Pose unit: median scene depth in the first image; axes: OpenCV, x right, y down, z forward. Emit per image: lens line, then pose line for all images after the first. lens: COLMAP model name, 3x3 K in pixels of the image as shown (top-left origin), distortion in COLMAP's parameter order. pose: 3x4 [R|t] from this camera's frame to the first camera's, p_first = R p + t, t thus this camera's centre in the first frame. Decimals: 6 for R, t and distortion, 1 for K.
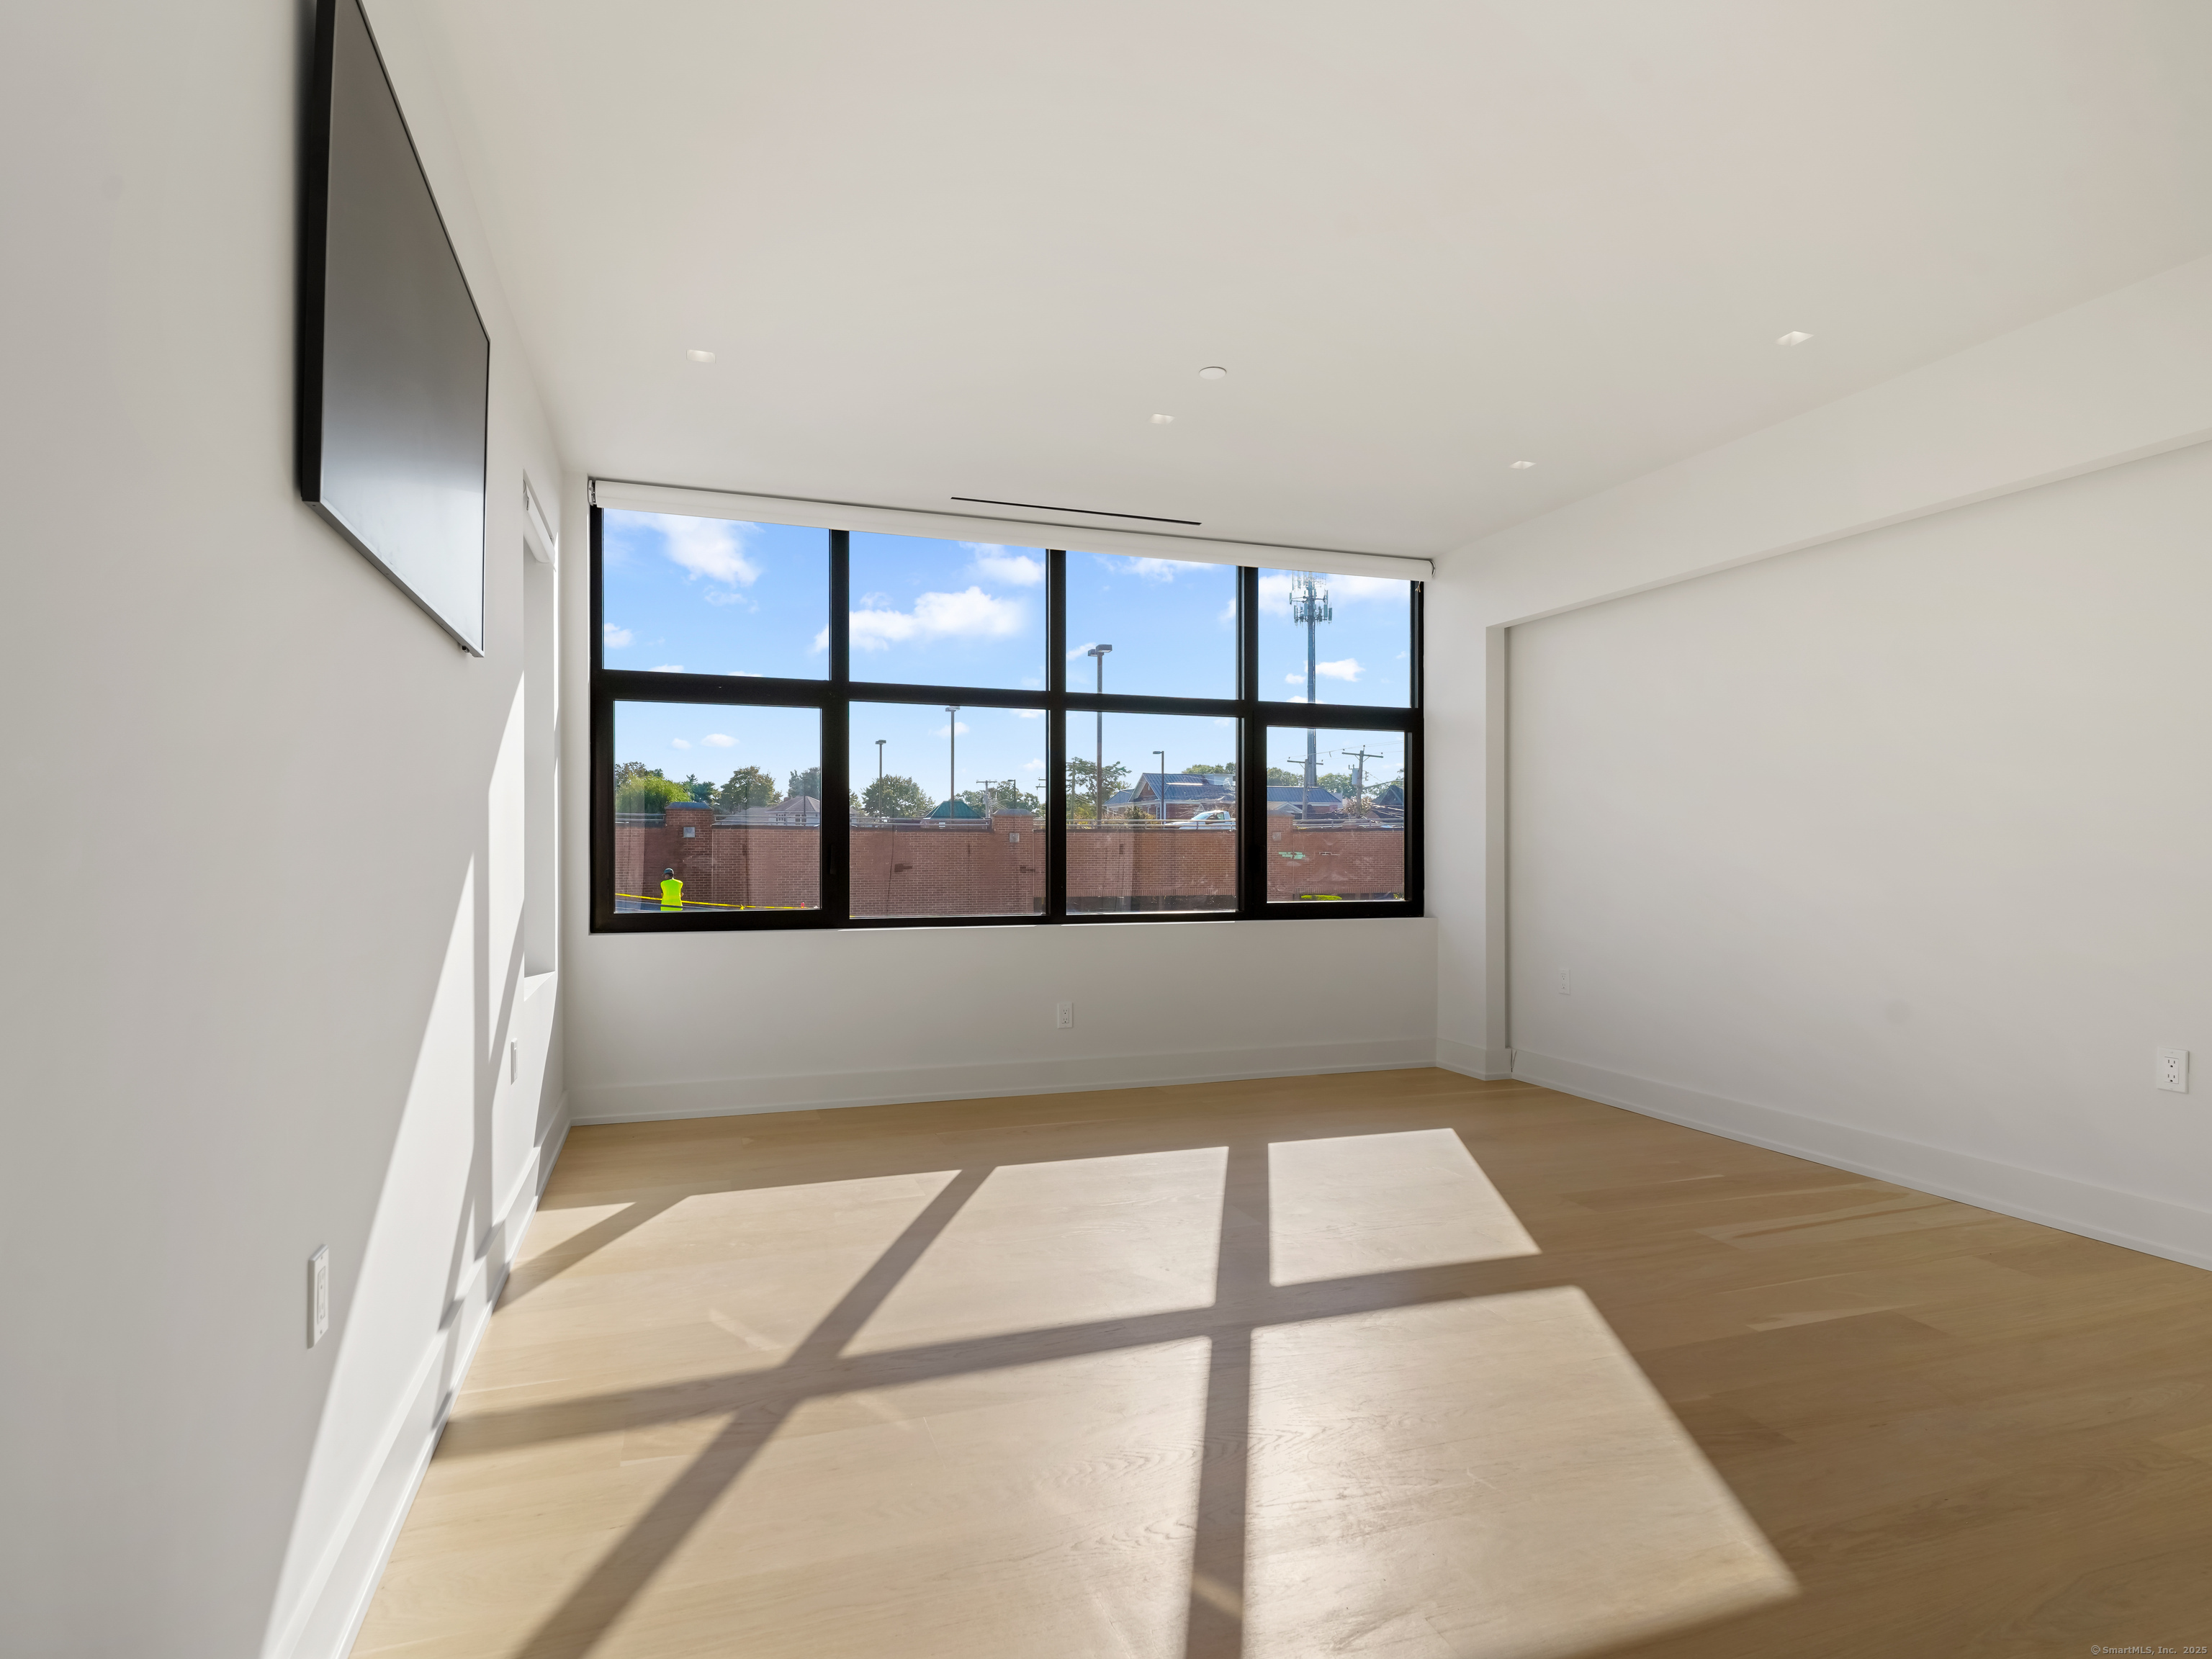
lens RADIAL K [[1190.5, 0, 1099.4], [0, 1190.5, 848.9], [0, 0, 1]] dist [0.001479, -0.000110]
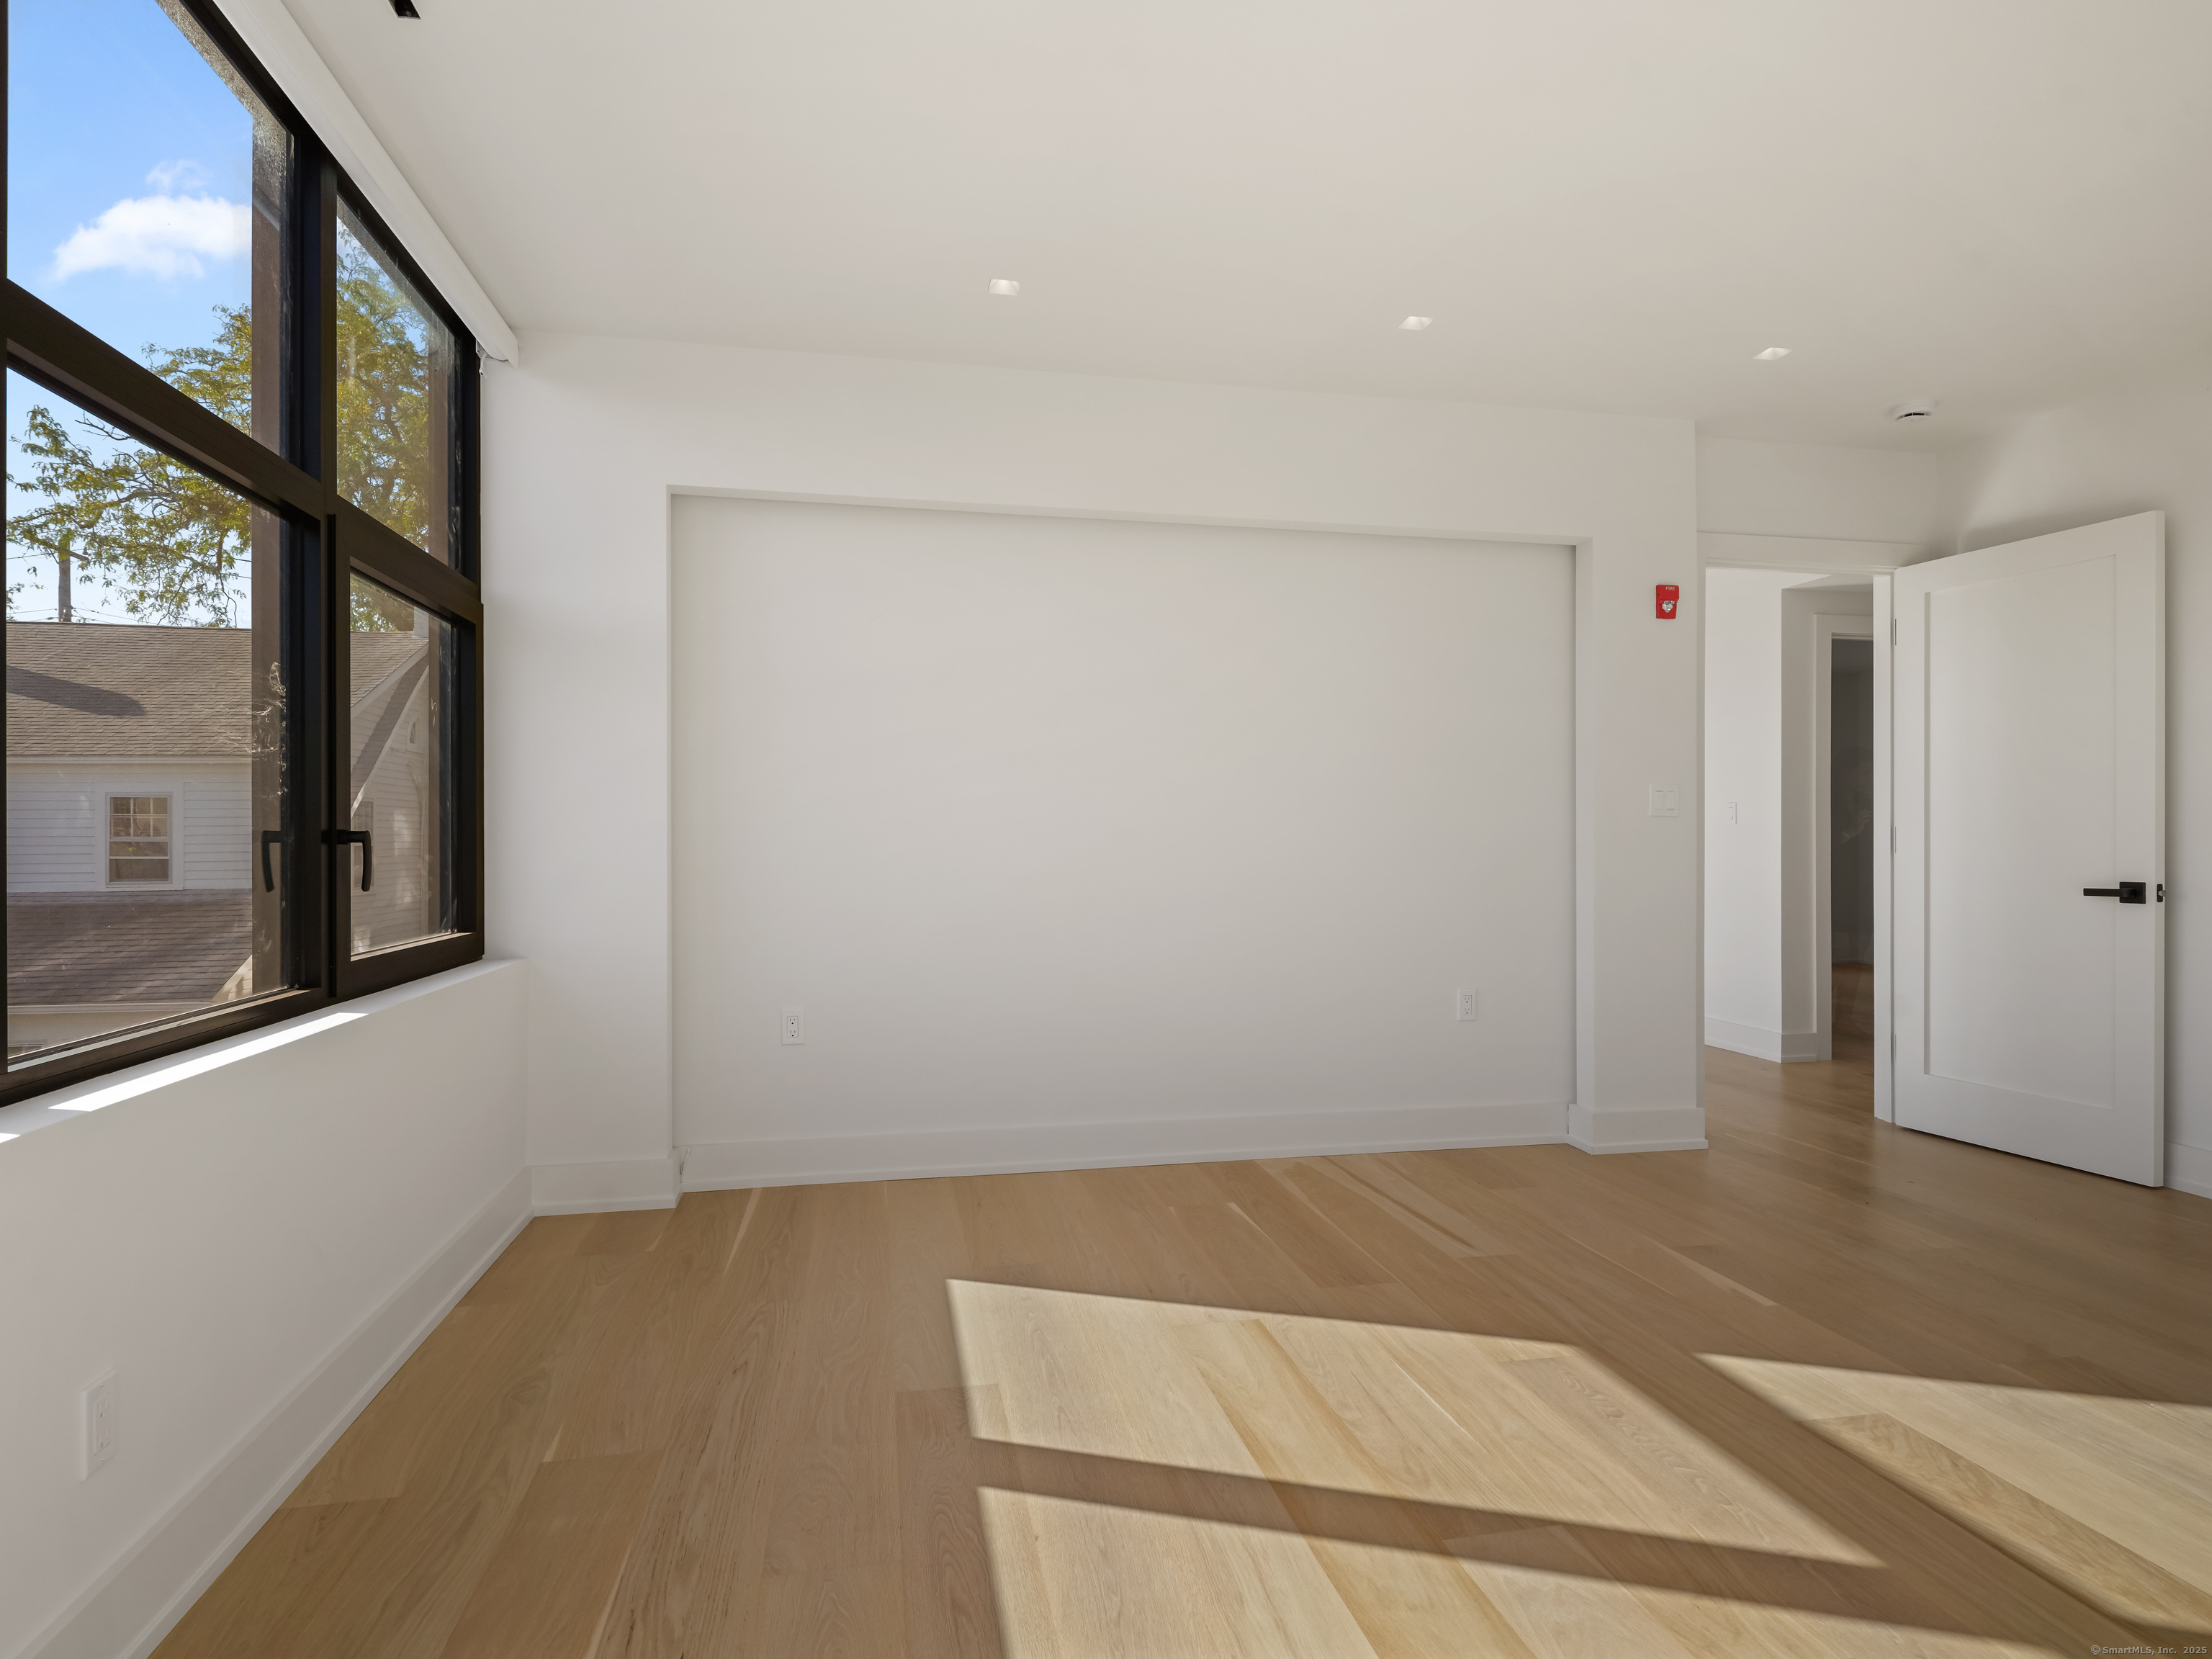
lens RADIAL K [[1190.5, 0, 1099.4], [0, 1190.5, 848.9], [0, 0, 1]] dist [0.001479, -0.000110]
pose [[0.135785, -0.012329, 0.990662, -0.398093], [0.003324, 0.999923, 0.011988, -0.001028], [-0.990733, 0.001665, 0.135815, 1.066404]]
